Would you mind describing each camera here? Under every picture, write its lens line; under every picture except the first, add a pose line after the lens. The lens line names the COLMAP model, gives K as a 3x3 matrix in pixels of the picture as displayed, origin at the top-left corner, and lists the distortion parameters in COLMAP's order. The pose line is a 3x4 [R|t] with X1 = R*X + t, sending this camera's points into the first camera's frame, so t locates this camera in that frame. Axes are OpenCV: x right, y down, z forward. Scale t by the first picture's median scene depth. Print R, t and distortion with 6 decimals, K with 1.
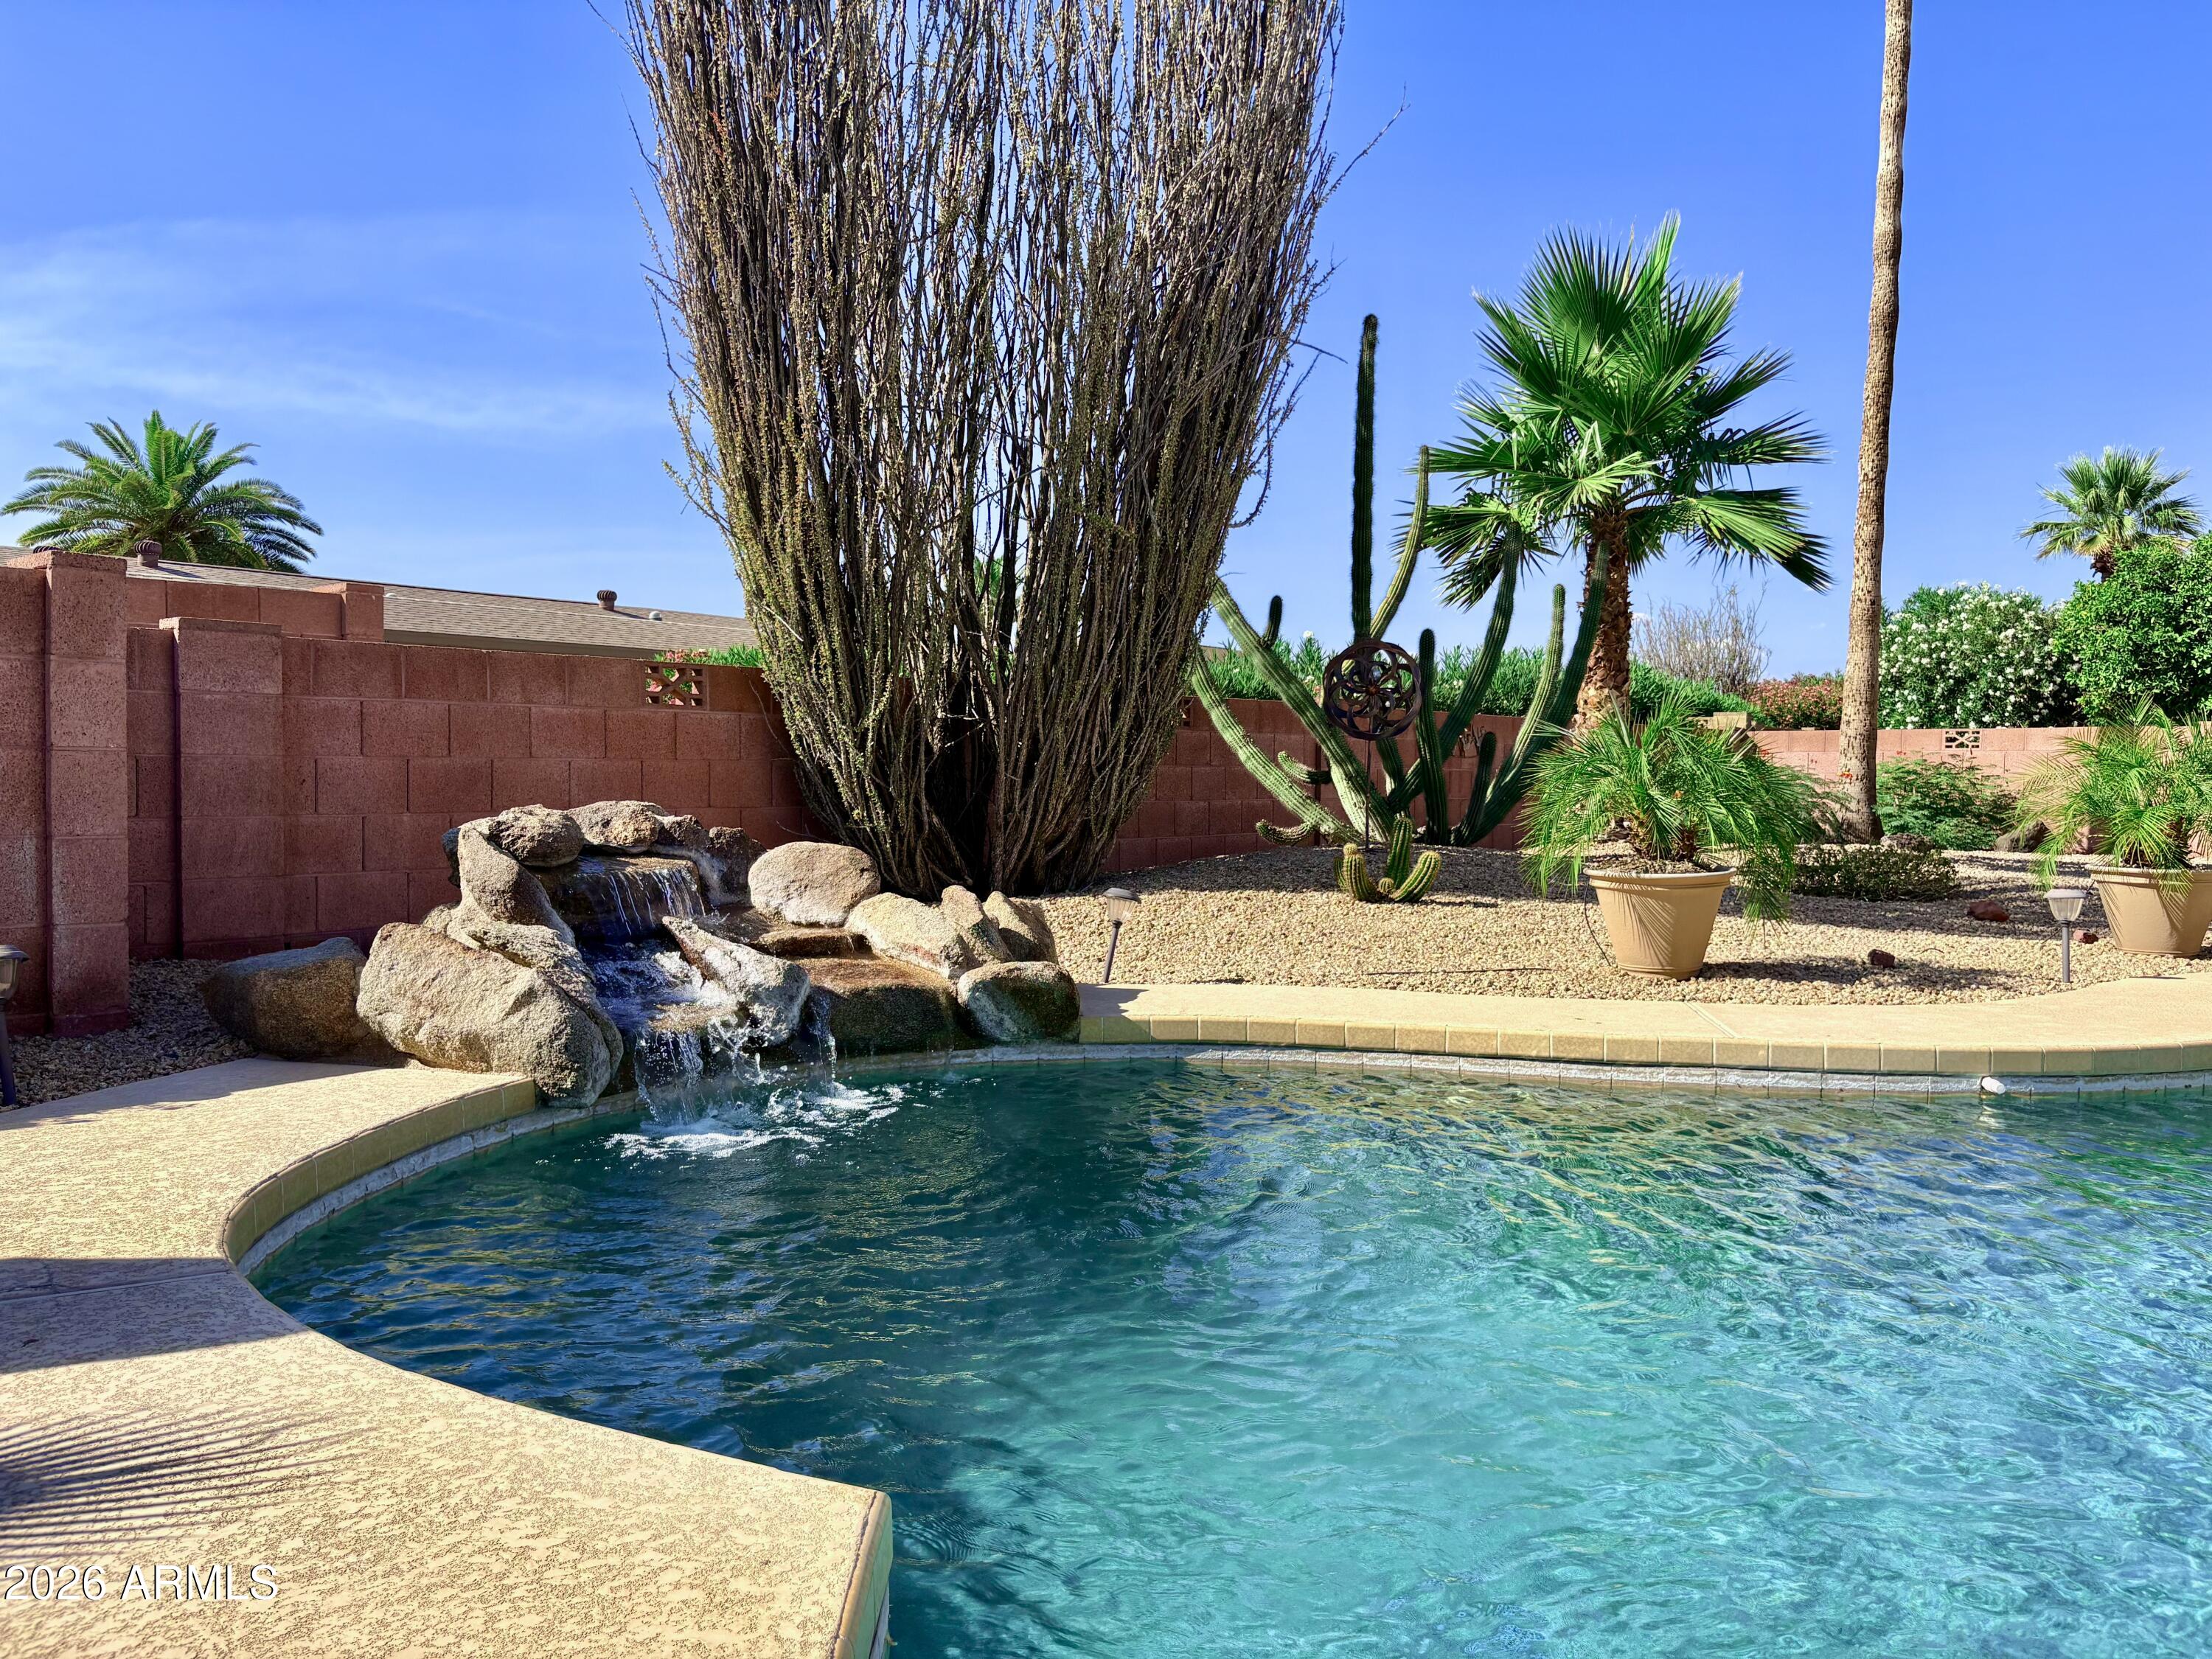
lens RADIAL K [[1678.0, 0, 1106.0], [0, 1678.0, 829.5], [0, 0, 1]] dist [0.042827, -0.043155]
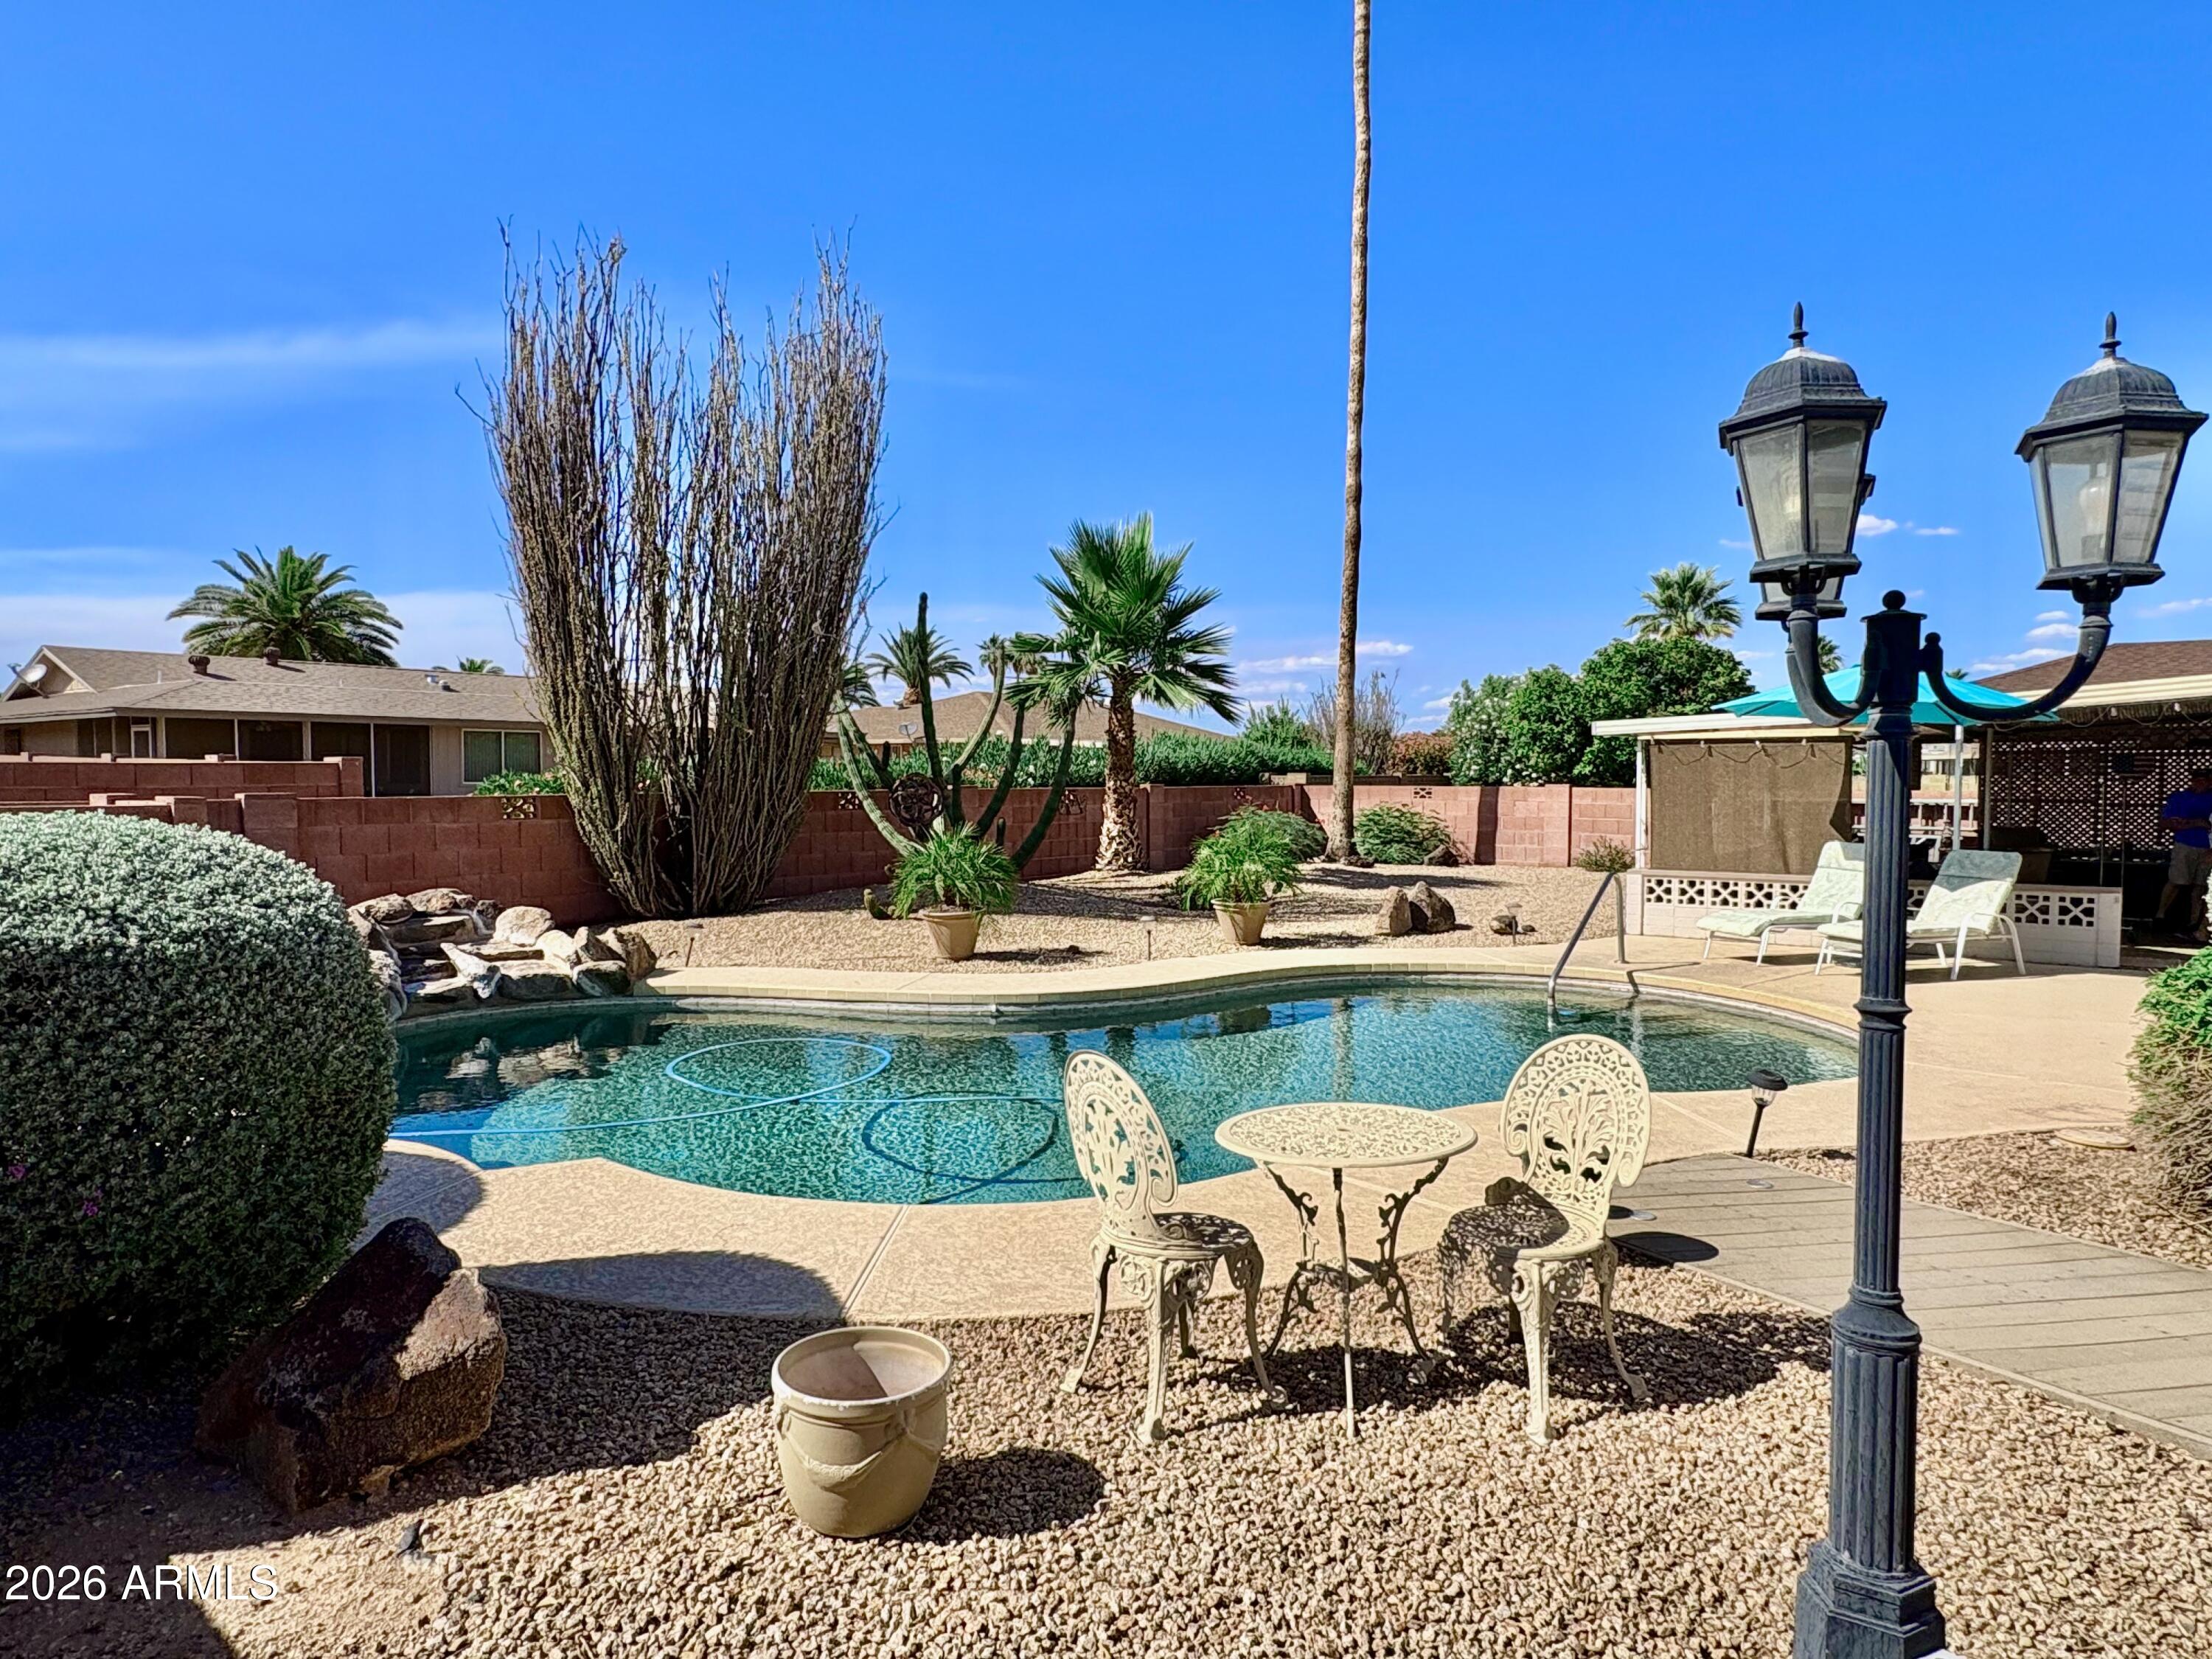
lens RADIAL K [[1311.5, 0, 1106.0], [0, 1311.5, 829.5], [0, 0, 1]] dist [-0.000670, 0.000091]
pose [[0.999182, -0.007146, 0.039806, 0.243254], [0.006822, 0.999943, 0.008266, -0.048152], [-0.039863, -0.007988, 0.999173, -0.355542]]
